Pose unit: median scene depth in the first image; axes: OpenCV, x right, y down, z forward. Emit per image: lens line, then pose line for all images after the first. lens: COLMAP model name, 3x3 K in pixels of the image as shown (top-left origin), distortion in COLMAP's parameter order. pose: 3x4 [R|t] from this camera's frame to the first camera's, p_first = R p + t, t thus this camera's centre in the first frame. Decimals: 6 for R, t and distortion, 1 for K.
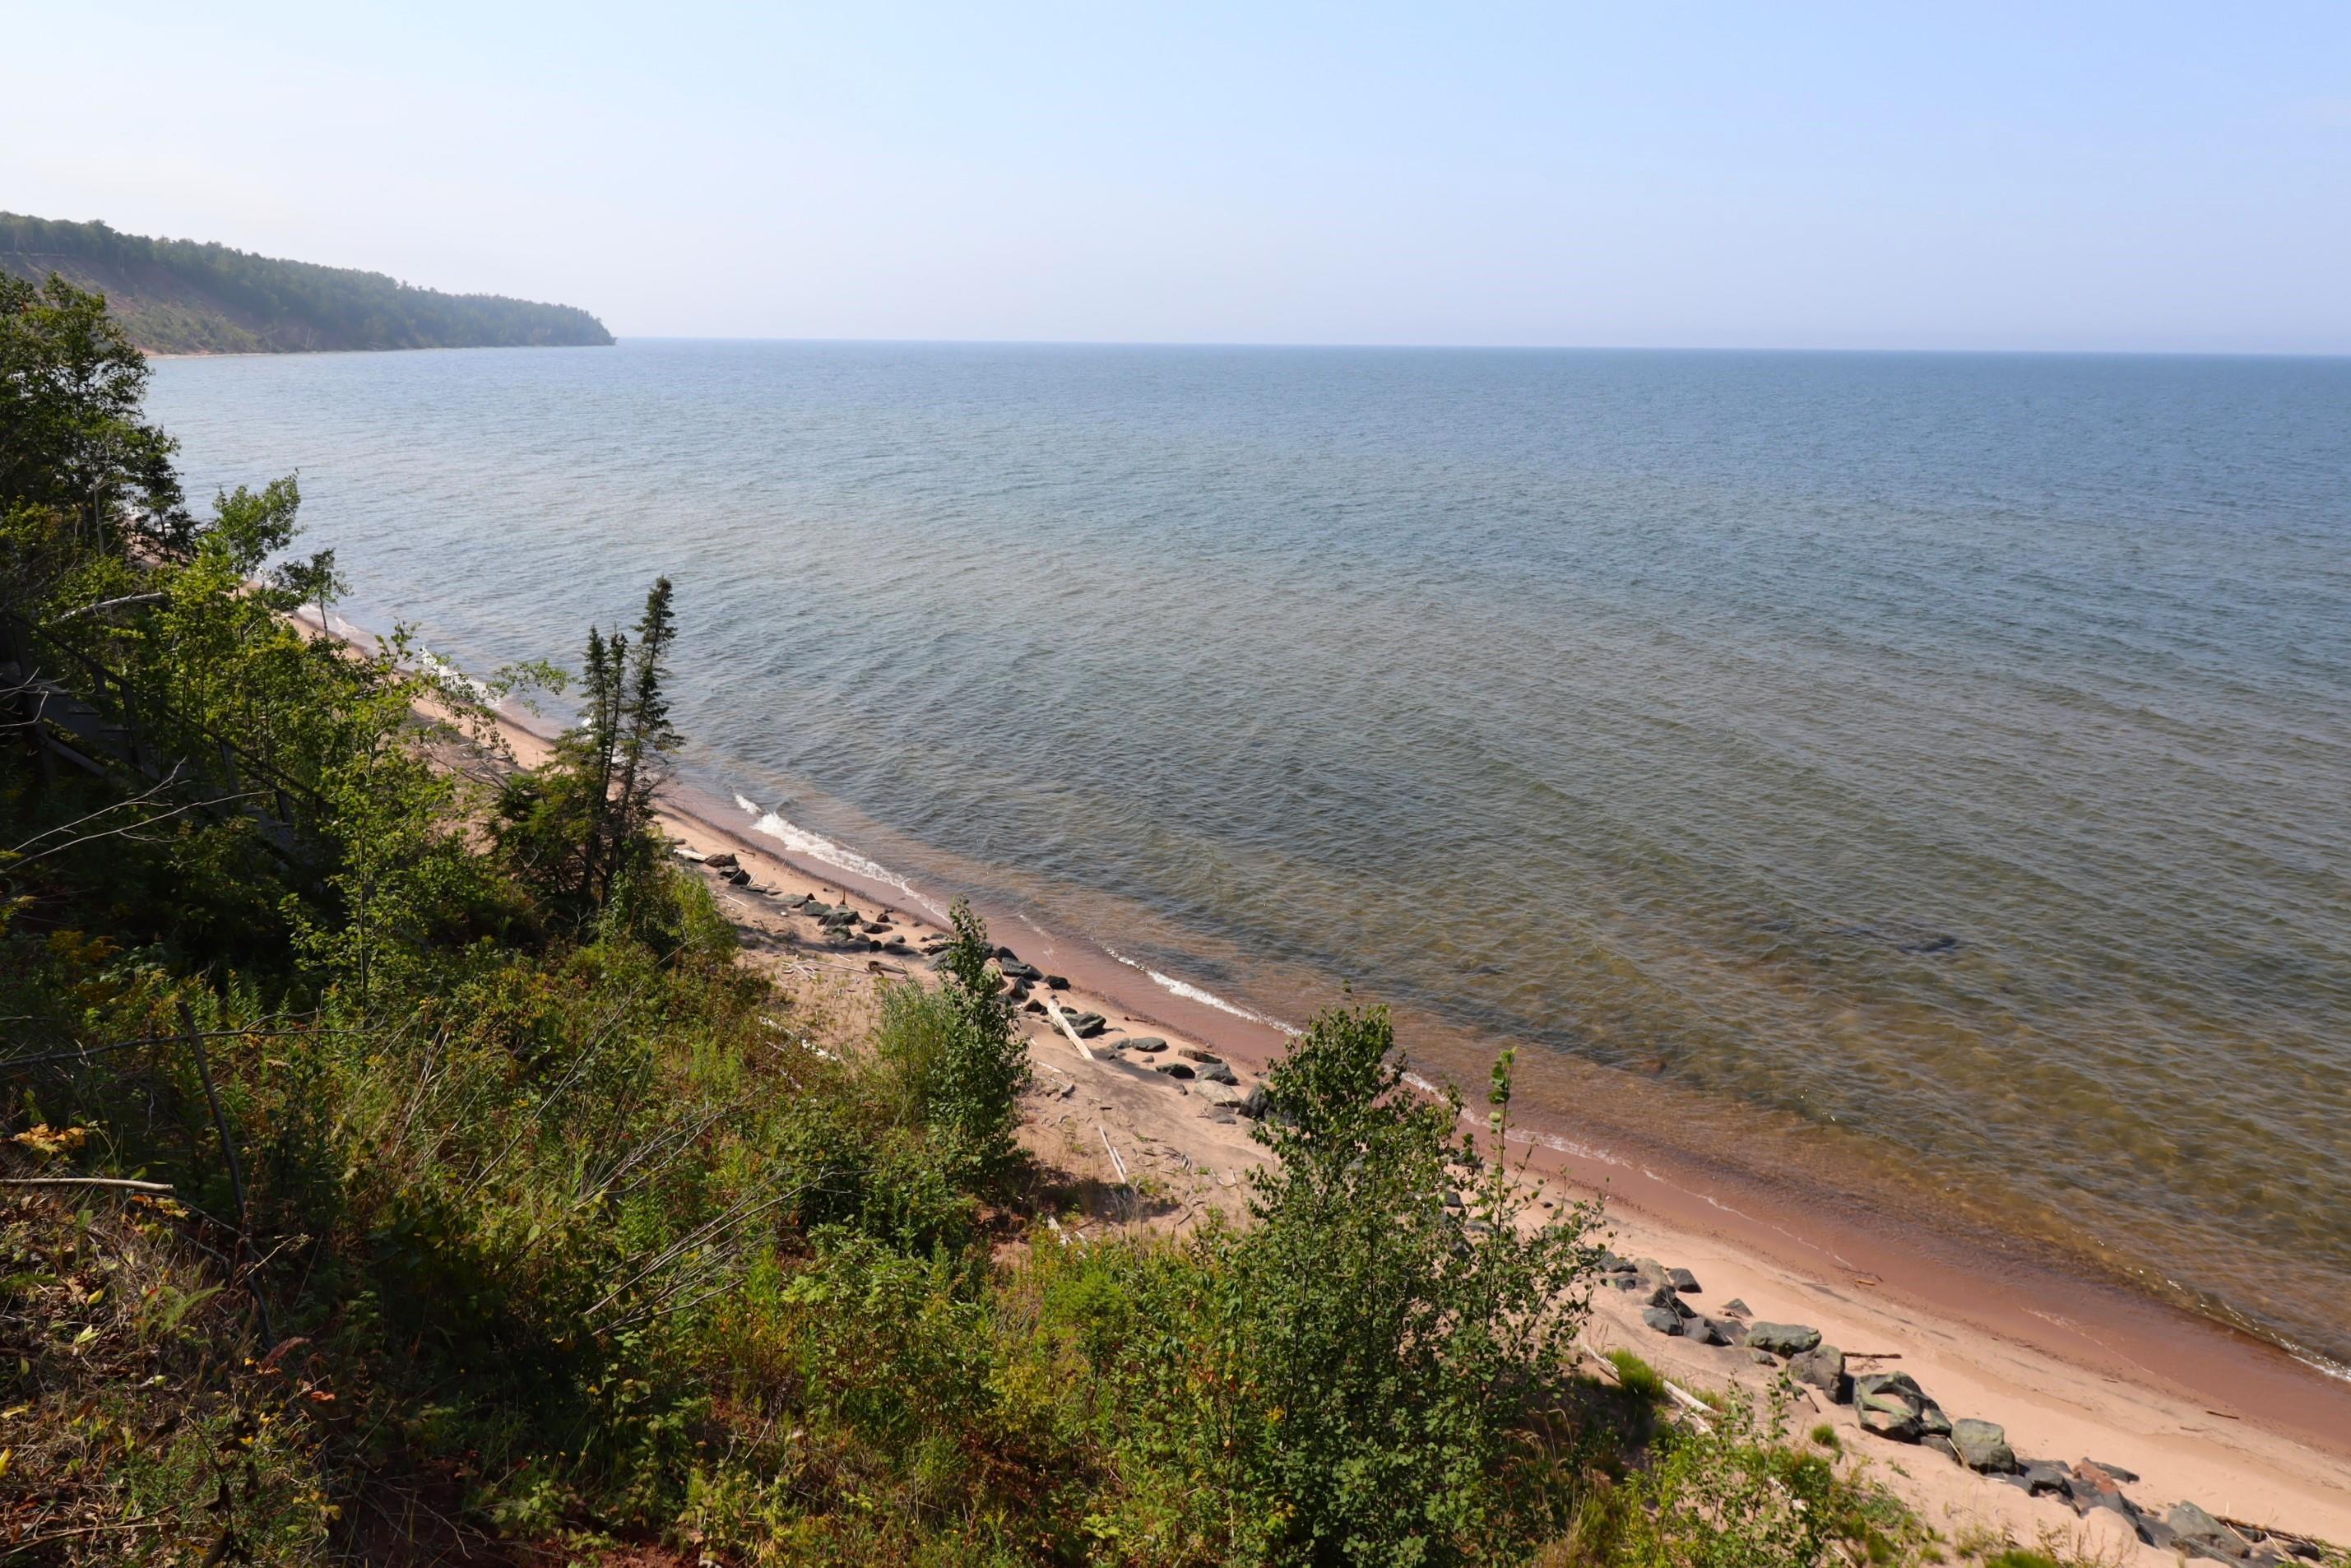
lens RADIAL K [[1460.3, 0, 1175.5], [0, 1460.3, 784.0], [0, 0, 1]] dist [0.009972, -0.013995]
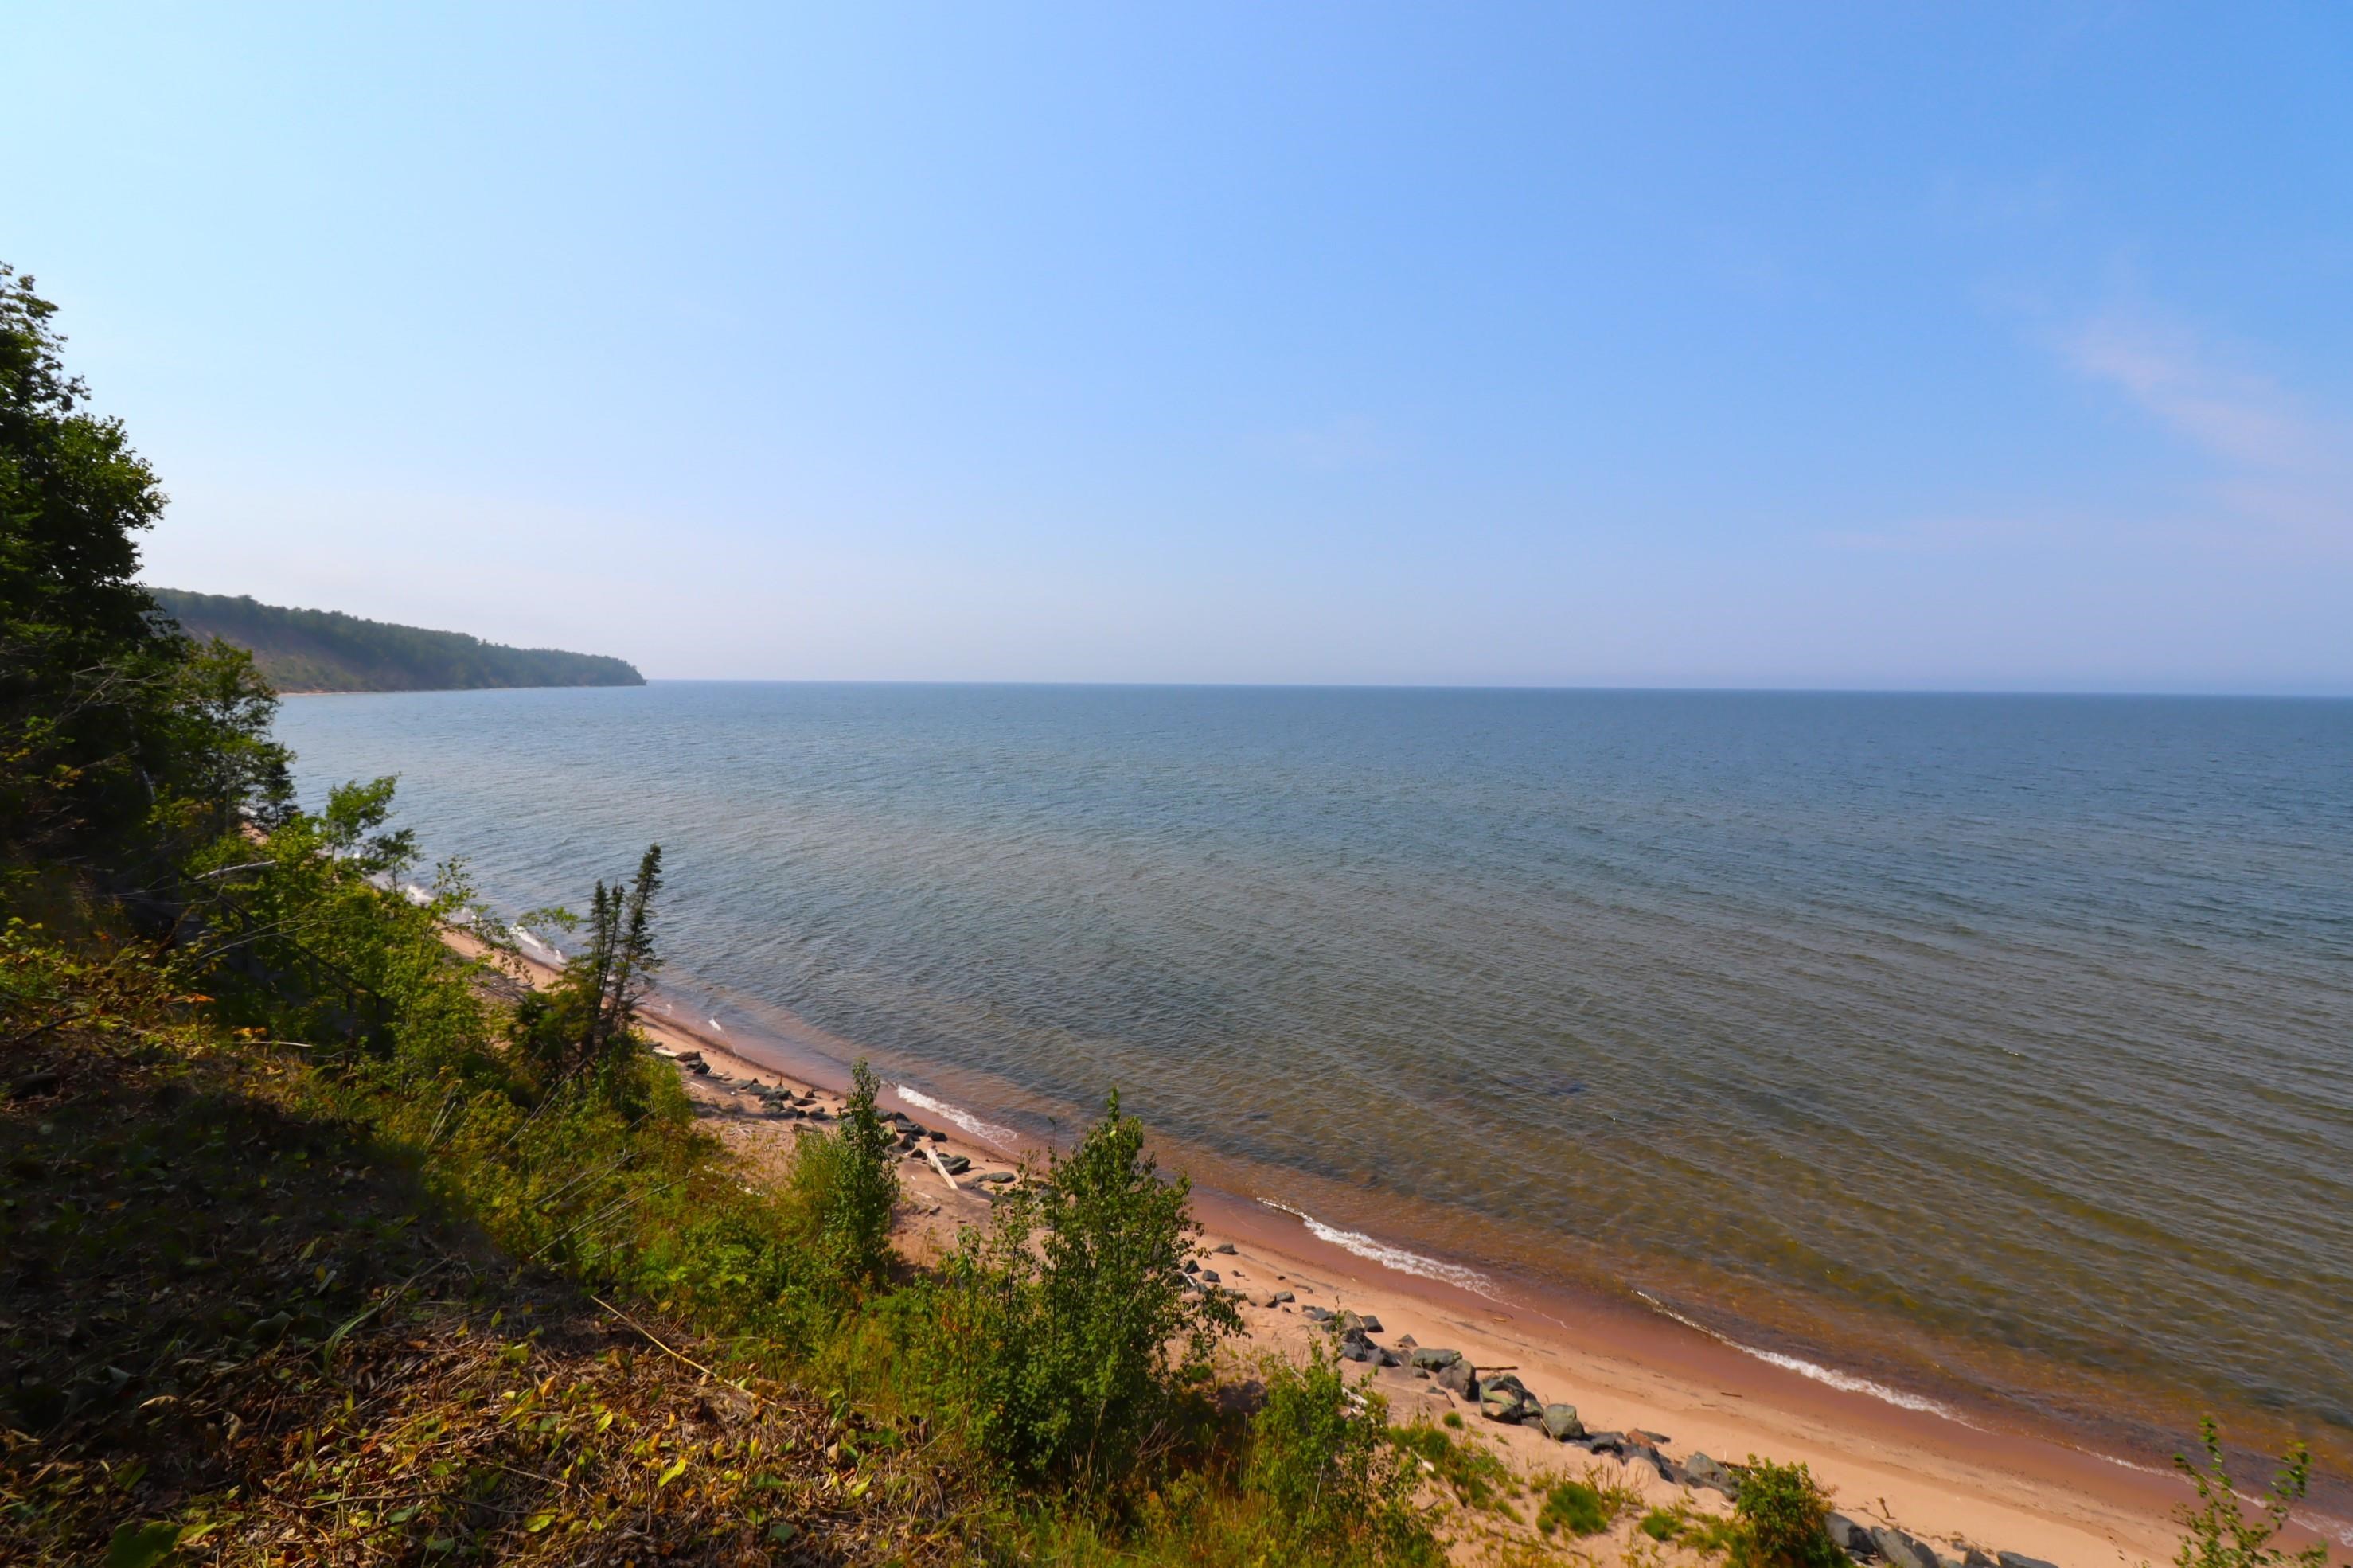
lens RADIAL K [[1100.8, 0, 1176.5], [0, 1100.8, 784.0], [0, 0, 1]] dist [0.002079, -0.014245]
pose [[0.995440, -0.010059, 0.094857, 0.050529], [0.028822, 0.979661, -0.198577, 0.027328], [-0.090931, 0.200406, 0.975484, -0.088279]]
